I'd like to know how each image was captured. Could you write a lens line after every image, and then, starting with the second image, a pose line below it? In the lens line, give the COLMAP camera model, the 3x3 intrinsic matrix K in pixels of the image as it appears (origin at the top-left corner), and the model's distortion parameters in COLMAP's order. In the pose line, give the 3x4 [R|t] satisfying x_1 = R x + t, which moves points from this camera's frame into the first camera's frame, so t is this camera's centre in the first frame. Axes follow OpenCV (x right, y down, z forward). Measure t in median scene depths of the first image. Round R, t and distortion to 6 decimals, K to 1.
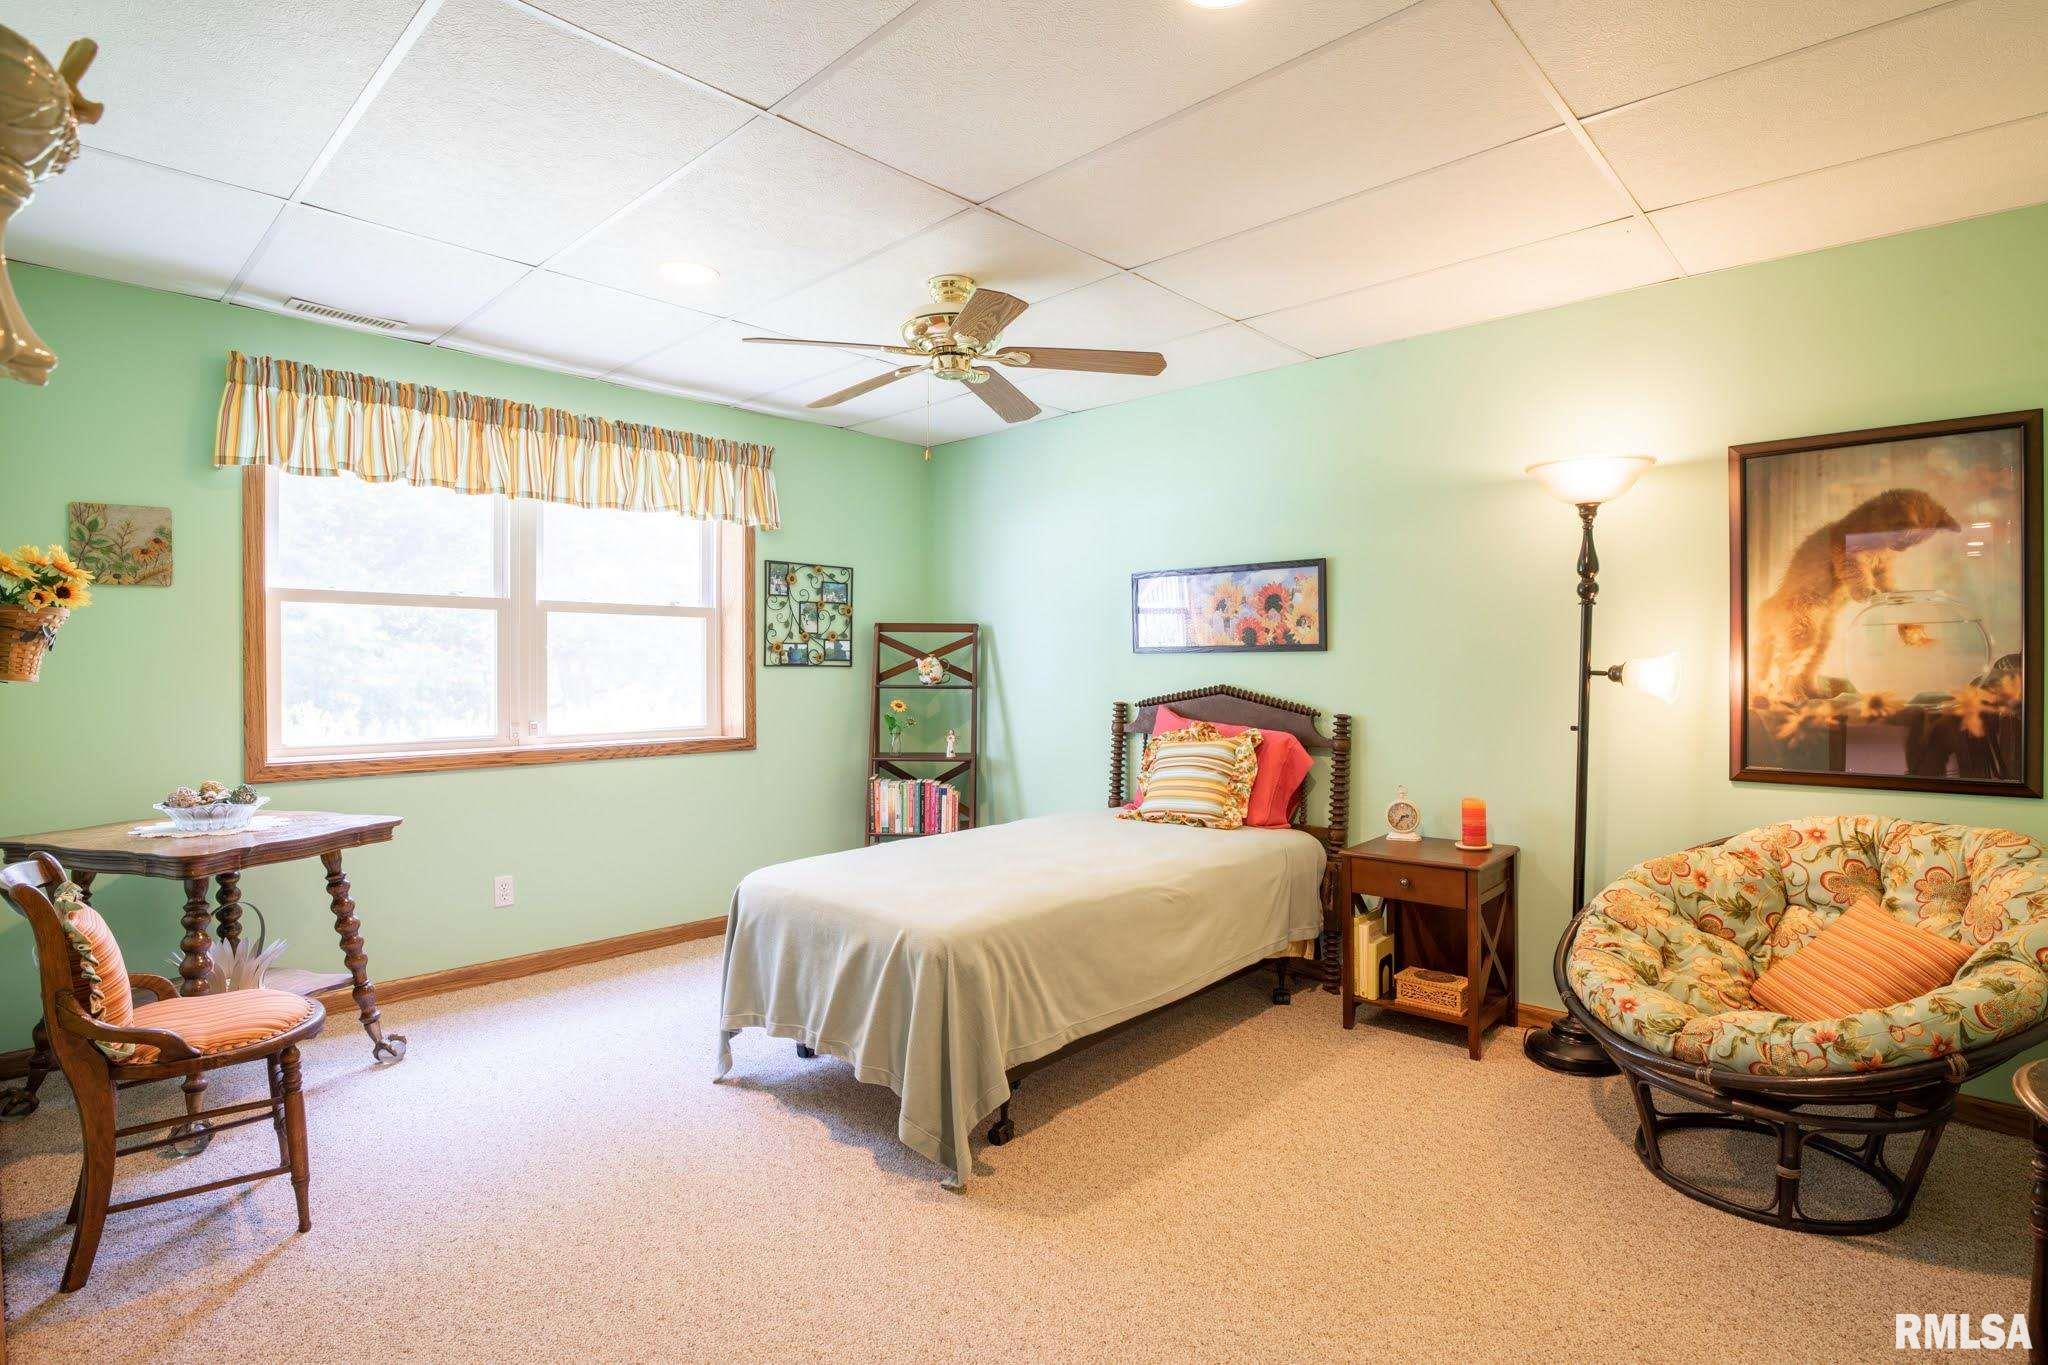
lens RADIAL K [[1026.3, 0, 1019.8], [0, 1026.3, 669.2], [0, 0, 1]] dist [-0.024460, -0.006099]
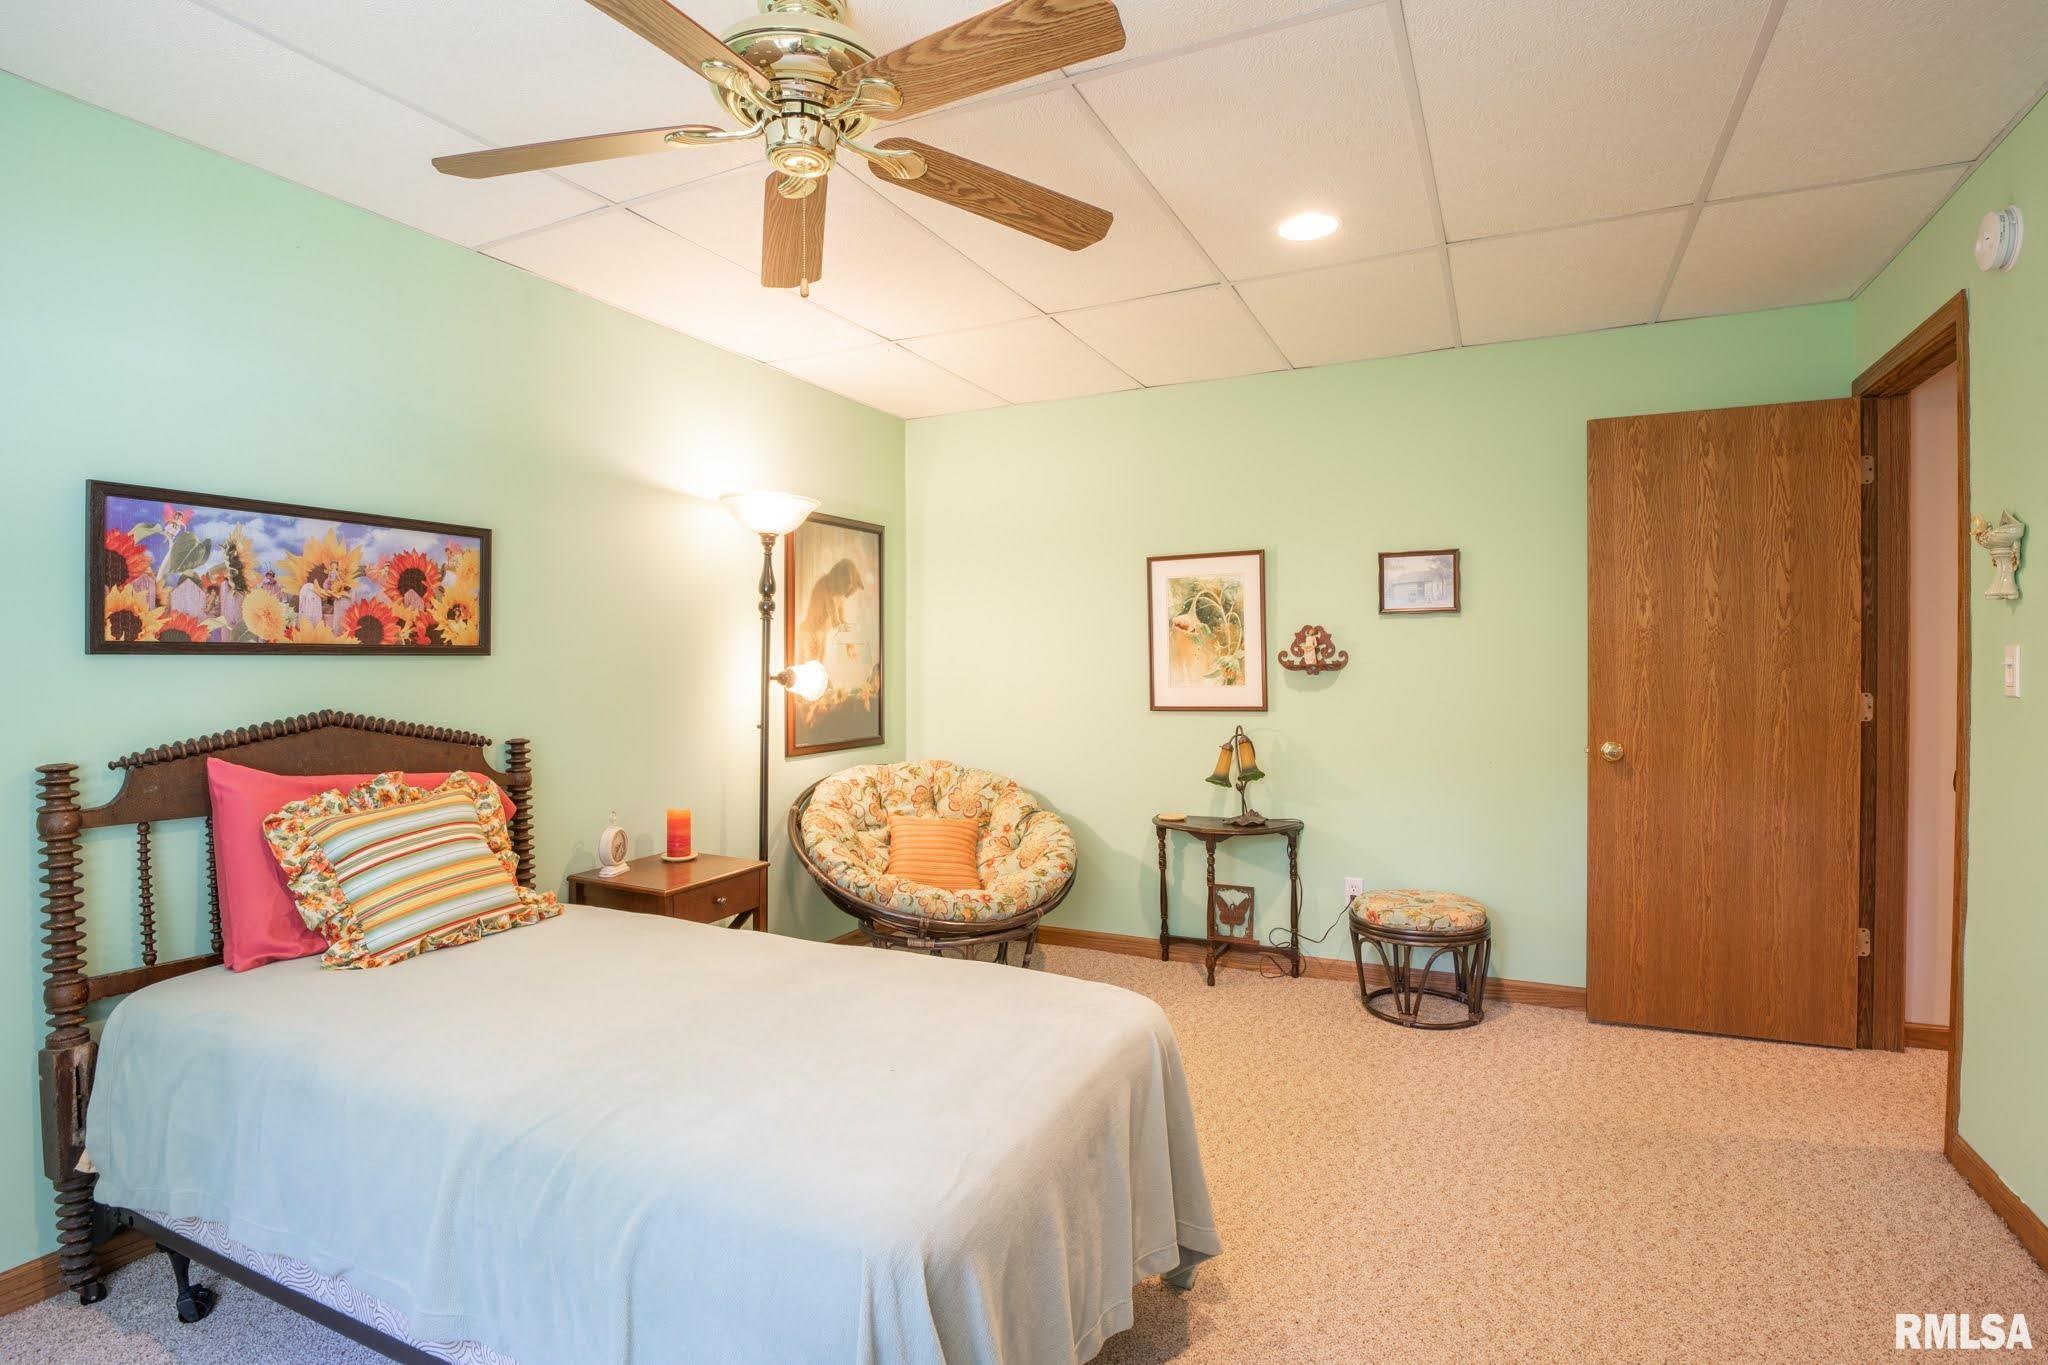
lens RADIAL K [[1026.3, 0, 1019.8], [0, 1026.3, 669.2], [0, 0, 1]] dist [-0.024460, -0.006099]
pose [[-0.318183, -0.004744, 0.948017, -0.517837], [0.006685, 0.999951, 0.007247, -0.010617], [-0.948006, 0.008644, -0.318136, 0.871300]]
